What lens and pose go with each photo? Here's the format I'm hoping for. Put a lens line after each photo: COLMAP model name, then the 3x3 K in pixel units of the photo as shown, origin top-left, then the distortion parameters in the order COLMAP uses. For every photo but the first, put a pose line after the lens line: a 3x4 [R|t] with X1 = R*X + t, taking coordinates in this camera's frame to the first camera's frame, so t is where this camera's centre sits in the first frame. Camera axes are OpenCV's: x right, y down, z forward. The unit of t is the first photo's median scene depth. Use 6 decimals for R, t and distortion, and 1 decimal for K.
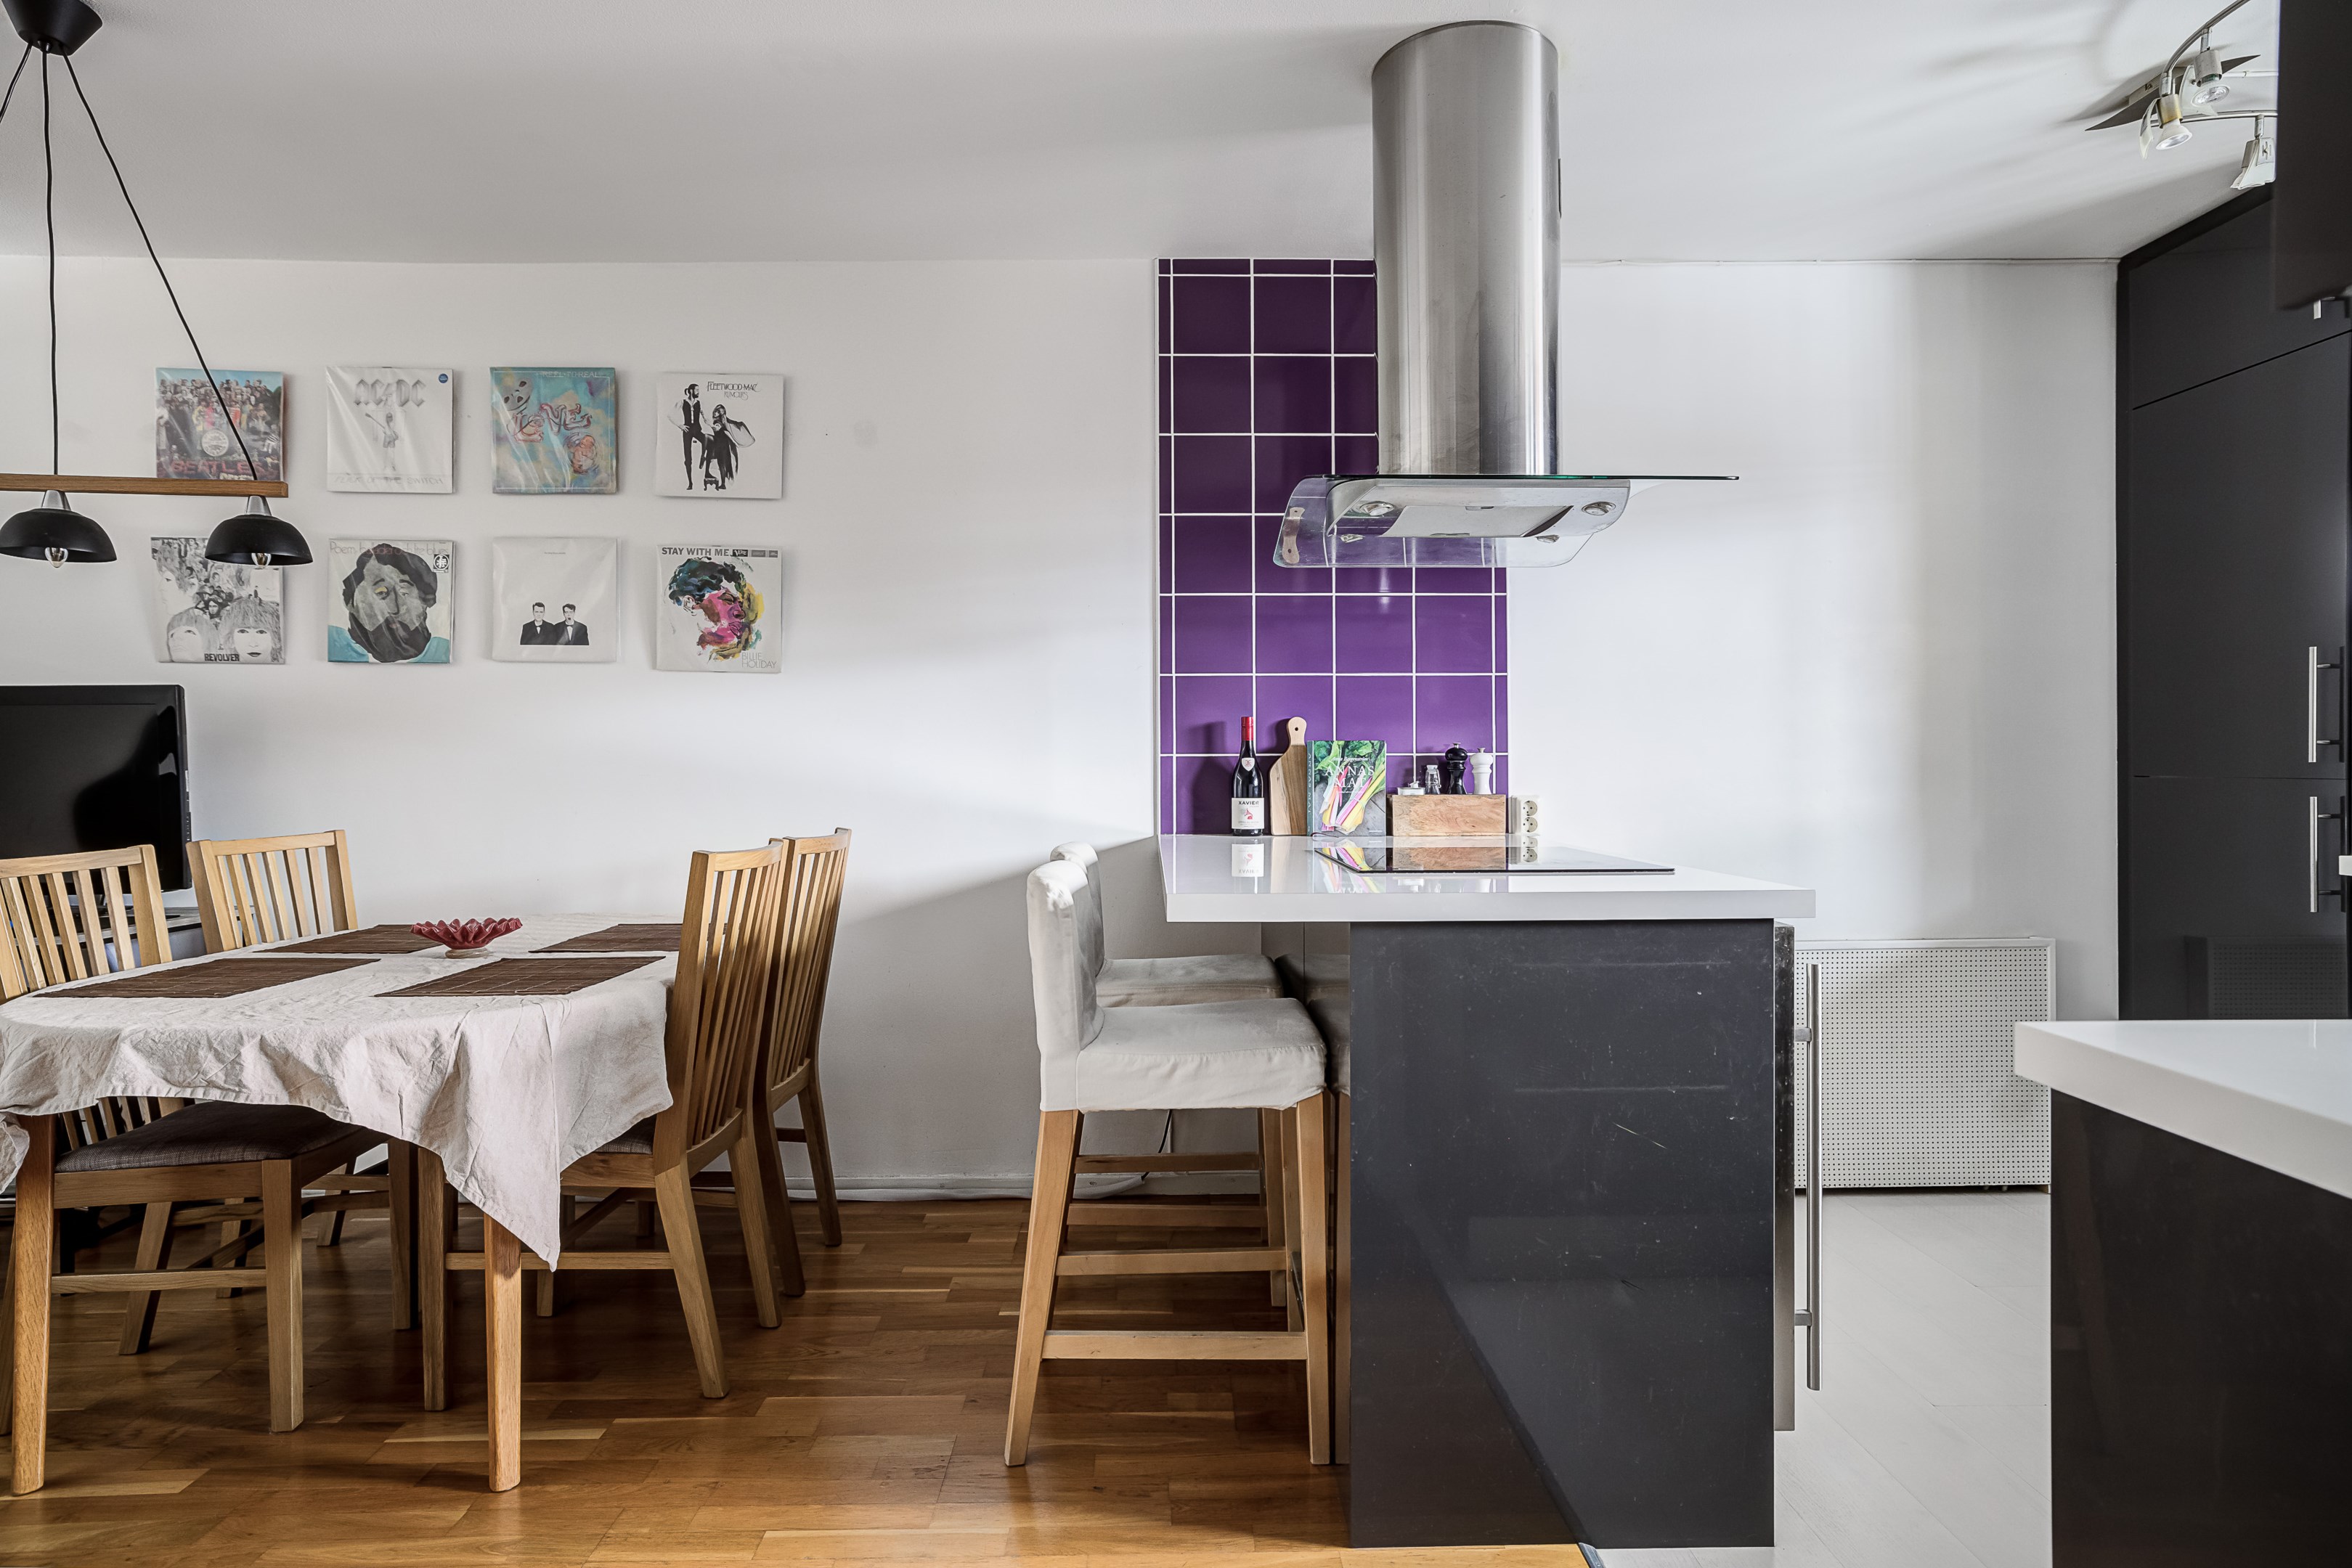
lens RADIAL K [[1349.0, 0, 1185.2], [0, 1349.0, 769.3], [0, 0, 1]] dist [0.004829, 0.003294]
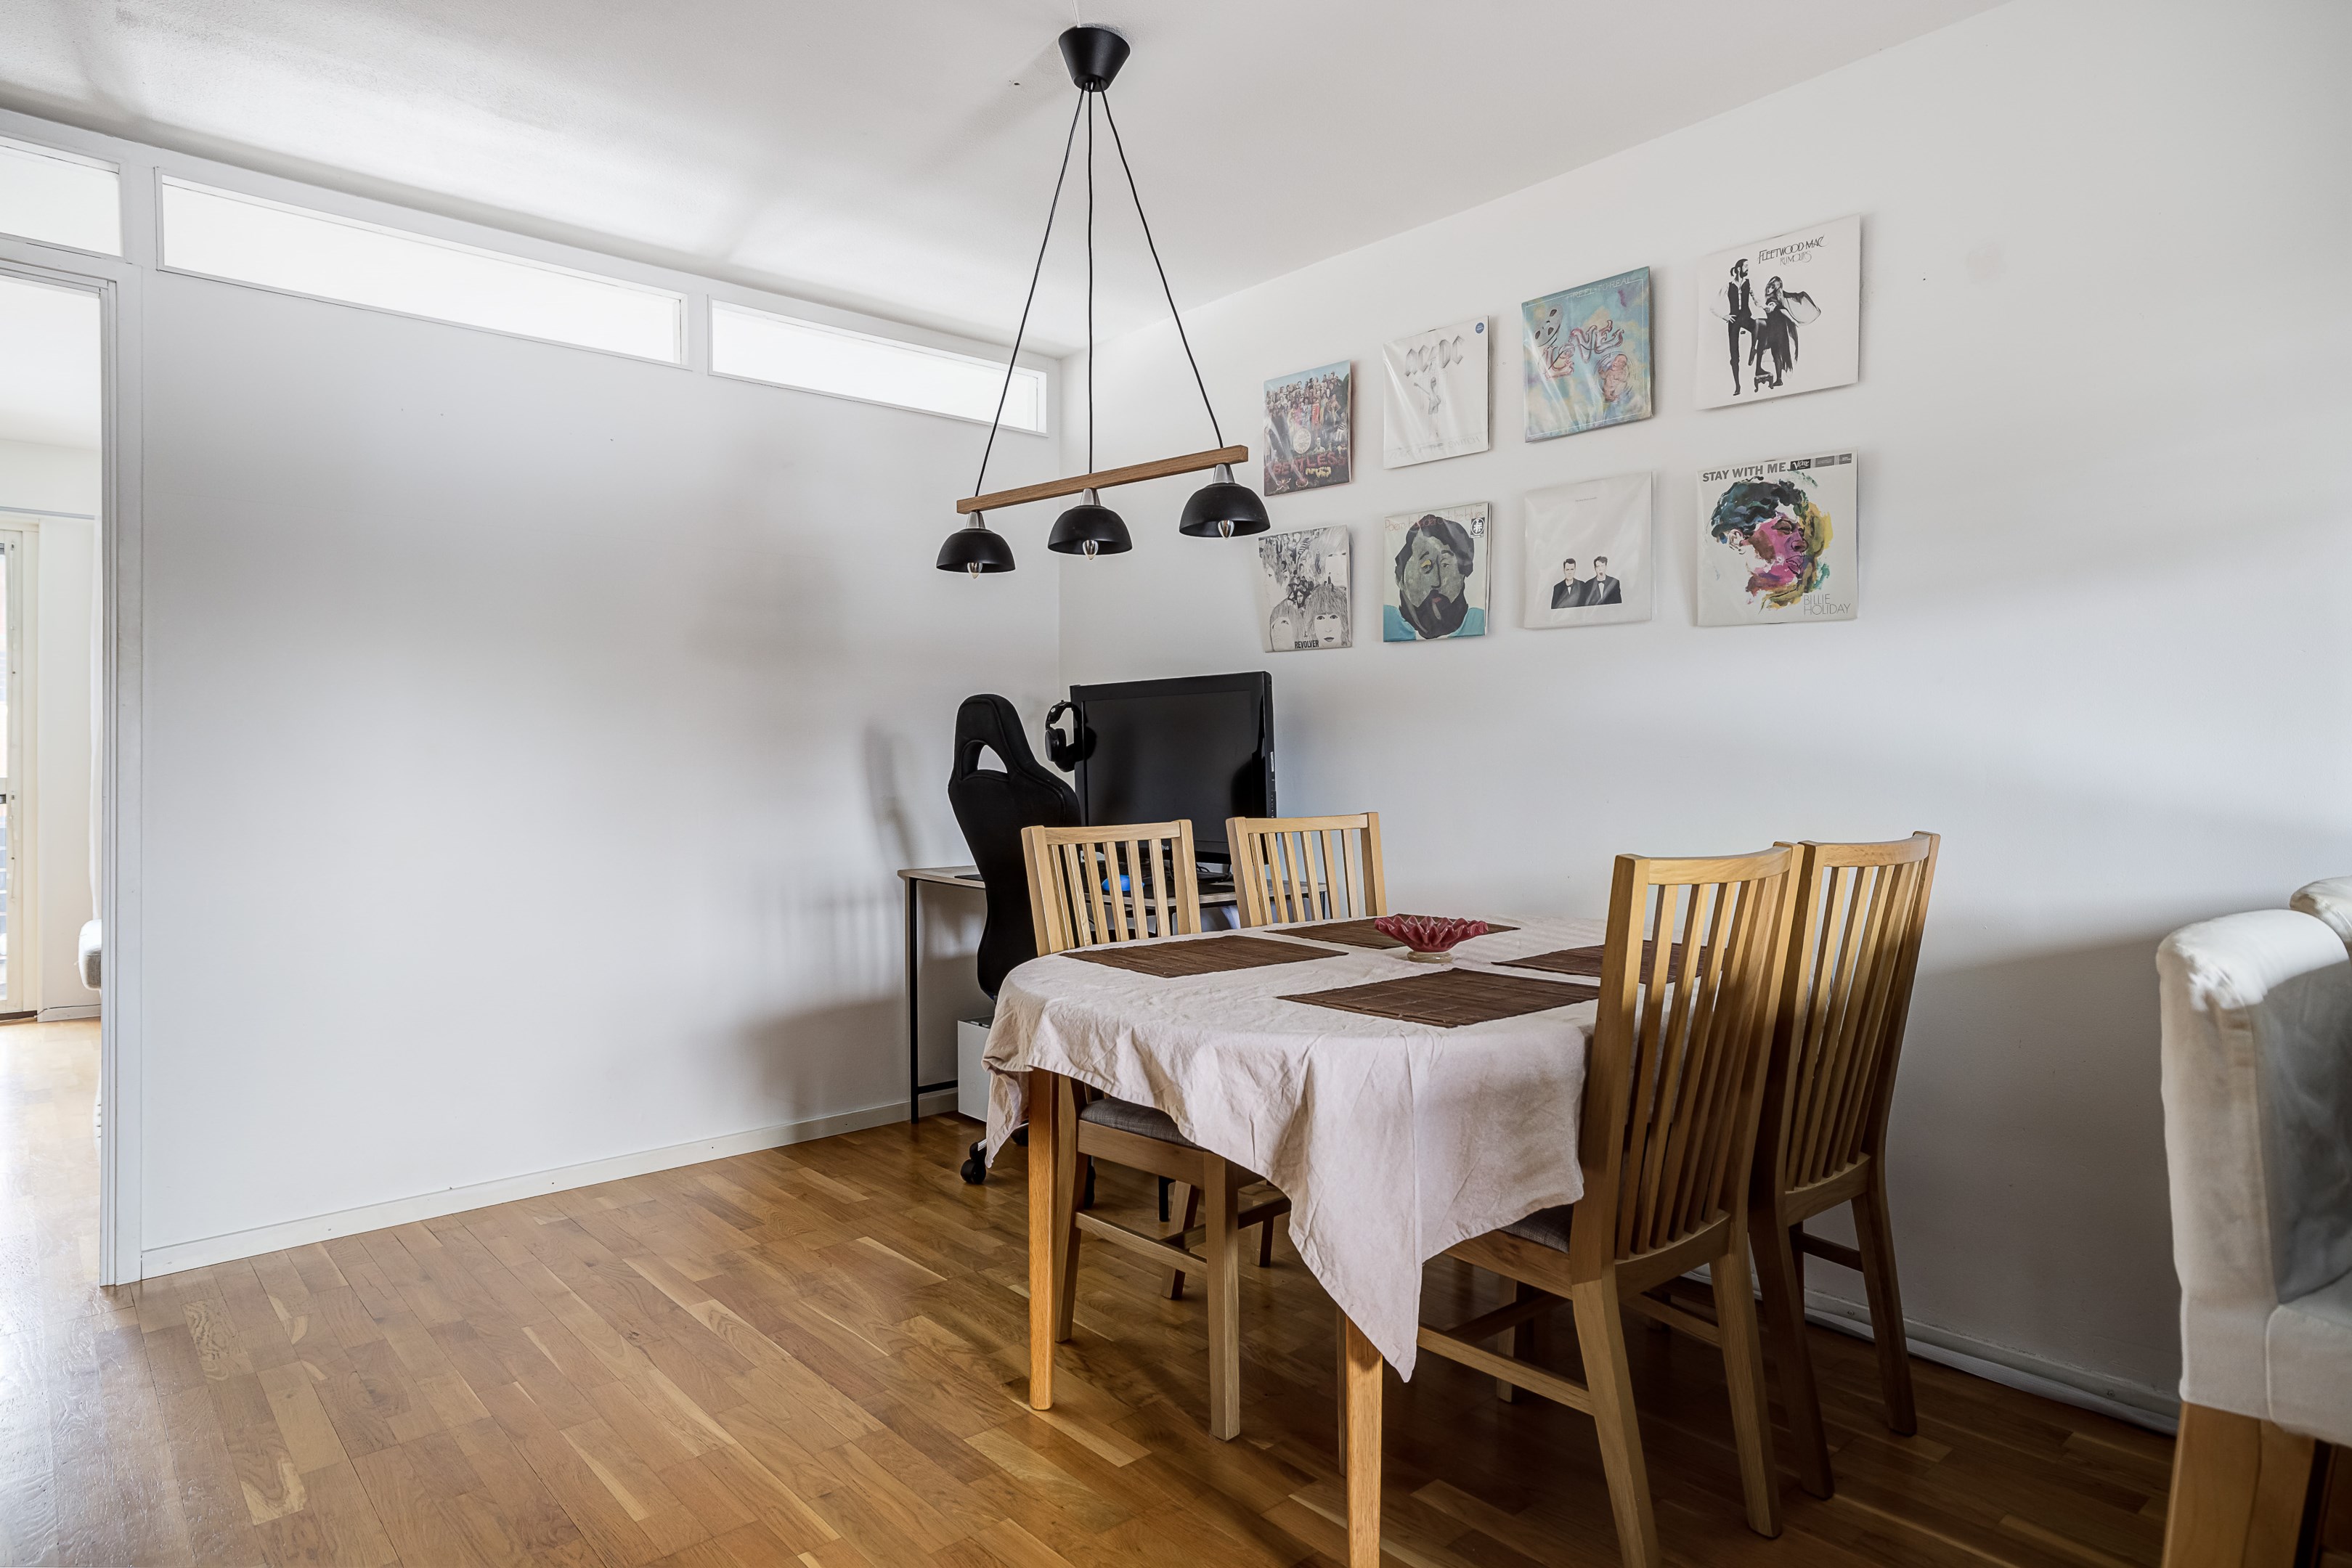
lens RADIAL K [[1364.5, 0, 1160.3], [0, 1364.5, 763.3], [0, 0, 1]] dist [-0.016161, 0.020037]
pose [[0.643848, 0.004271, -0.765142, 0.031711], [-0.003084, 0.999991, 0.002988, 0.008509], [0.765148, 0.000436, 0.643855, 0.287581]]
